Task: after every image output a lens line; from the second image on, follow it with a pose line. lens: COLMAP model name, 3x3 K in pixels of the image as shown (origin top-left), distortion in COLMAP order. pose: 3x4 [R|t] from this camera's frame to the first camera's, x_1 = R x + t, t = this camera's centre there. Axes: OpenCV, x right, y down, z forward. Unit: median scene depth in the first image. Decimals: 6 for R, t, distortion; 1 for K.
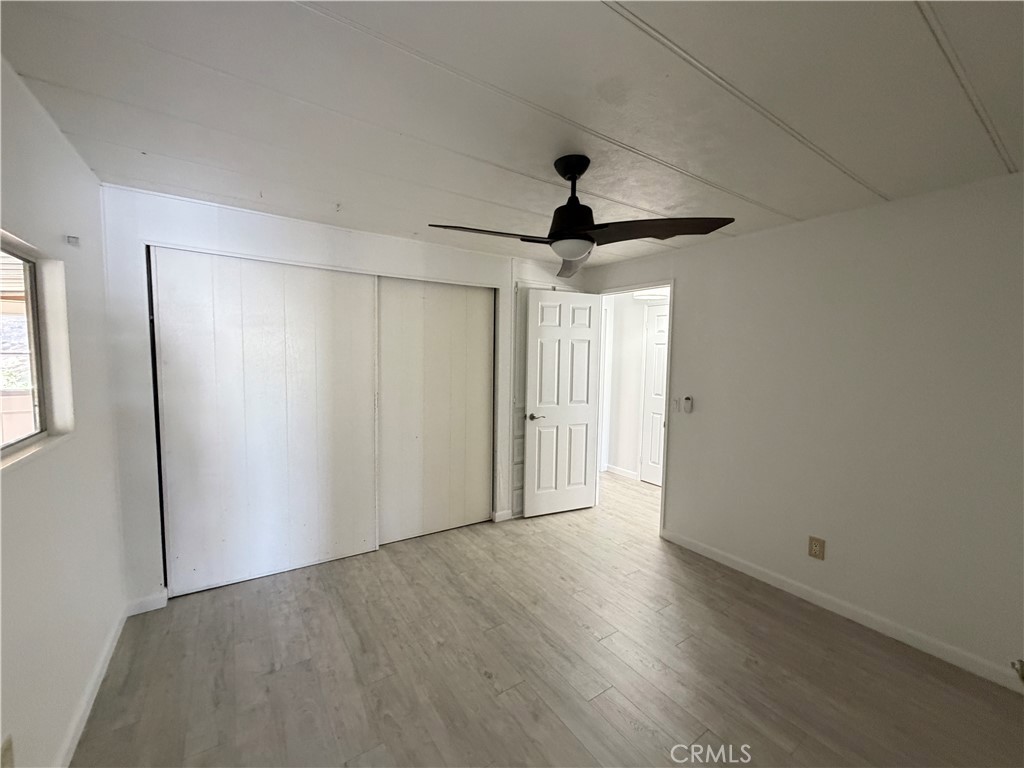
lens RADIAL K [[409.4, 0, 508.6], [0, 409.4, 385.5], [0, 0, 1]] dist [-0.001310, 0.000839]
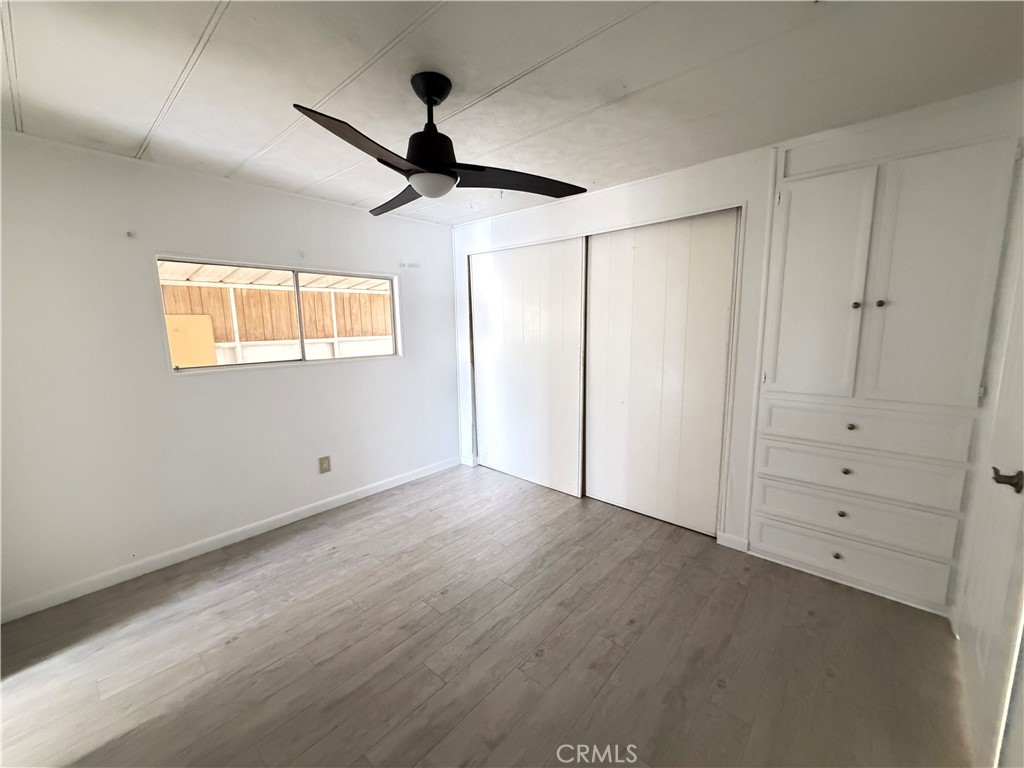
lens RADIAL K [[409.4, 0, 509.1], [0, 409.4, 387.6], [0, 0, 1]] dist [-0.001310, 0.000839]
pose [[0.239985, 0.118001, -0.963578, 0.868682], [-0.056430, 0.992602, 0.107501, 0.012847], [0.969135, 0.028576, 0.244868, 0.752342]]
